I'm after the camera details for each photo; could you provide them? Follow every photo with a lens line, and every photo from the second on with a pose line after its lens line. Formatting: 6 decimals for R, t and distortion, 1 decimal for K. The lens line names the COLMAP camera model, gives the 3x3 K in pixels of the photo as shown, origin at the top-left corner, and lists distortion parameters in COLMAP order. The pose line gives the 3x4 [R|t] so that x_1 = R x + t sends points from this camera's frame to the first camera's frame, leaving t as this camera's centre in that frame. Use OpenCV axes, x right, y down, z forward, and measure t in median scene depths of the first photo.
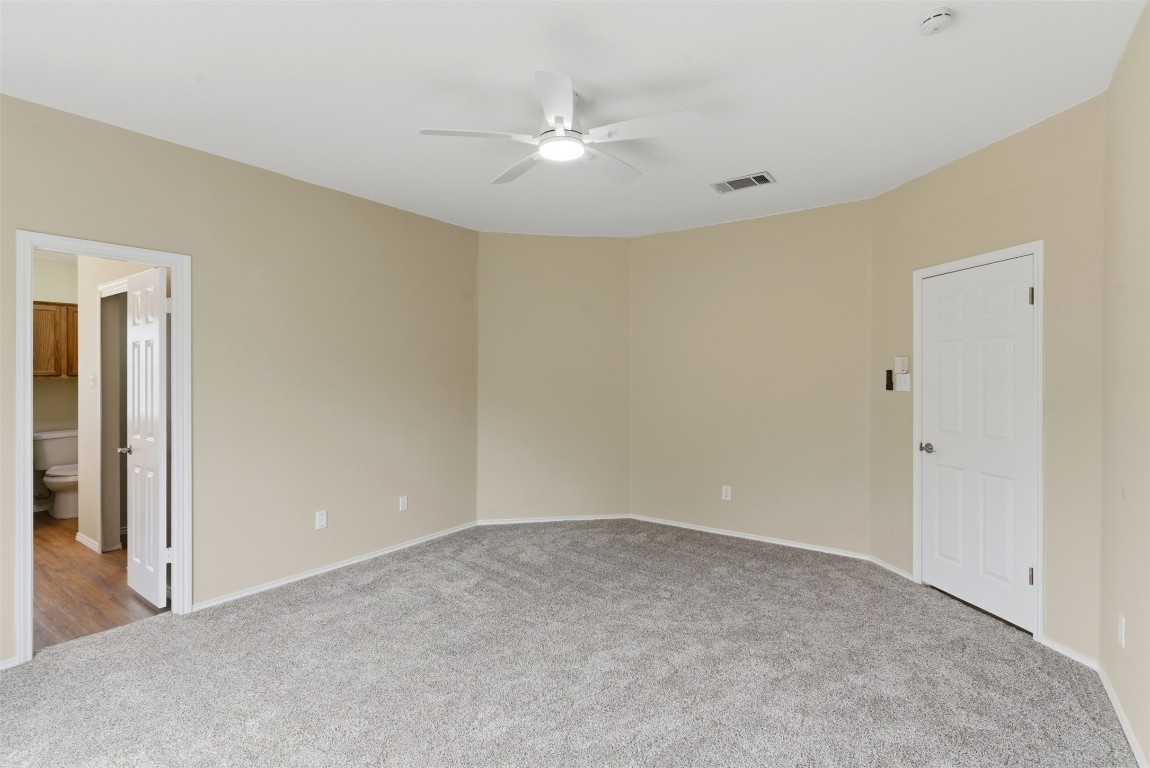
lens RADIAL K [[551.3, 0, 574.0], [0, 551.3, 381.7], [0, 0, 1]] dist [-0.000909, -0.001474]
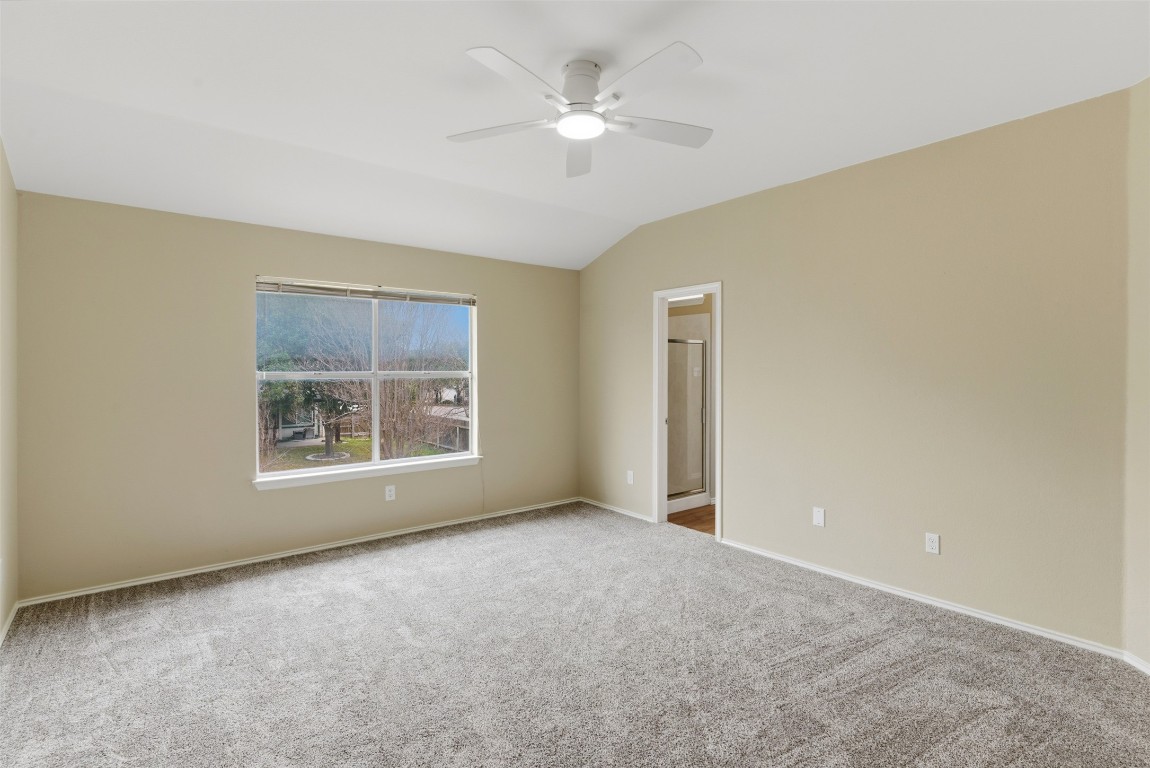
lens RADIAL K [[558.5, 0, 575.0], [0, 558.5, 384.0], [0, 0, 1]] dist [0.002770, -0.000073]
pose [[-0.280889, 0.024935, -0.959416, 0.620281], [-0.008557, 0.999558, 0.028483, -0.008942], [0.959702, 0.016211, -0.280551, 0.879351]]
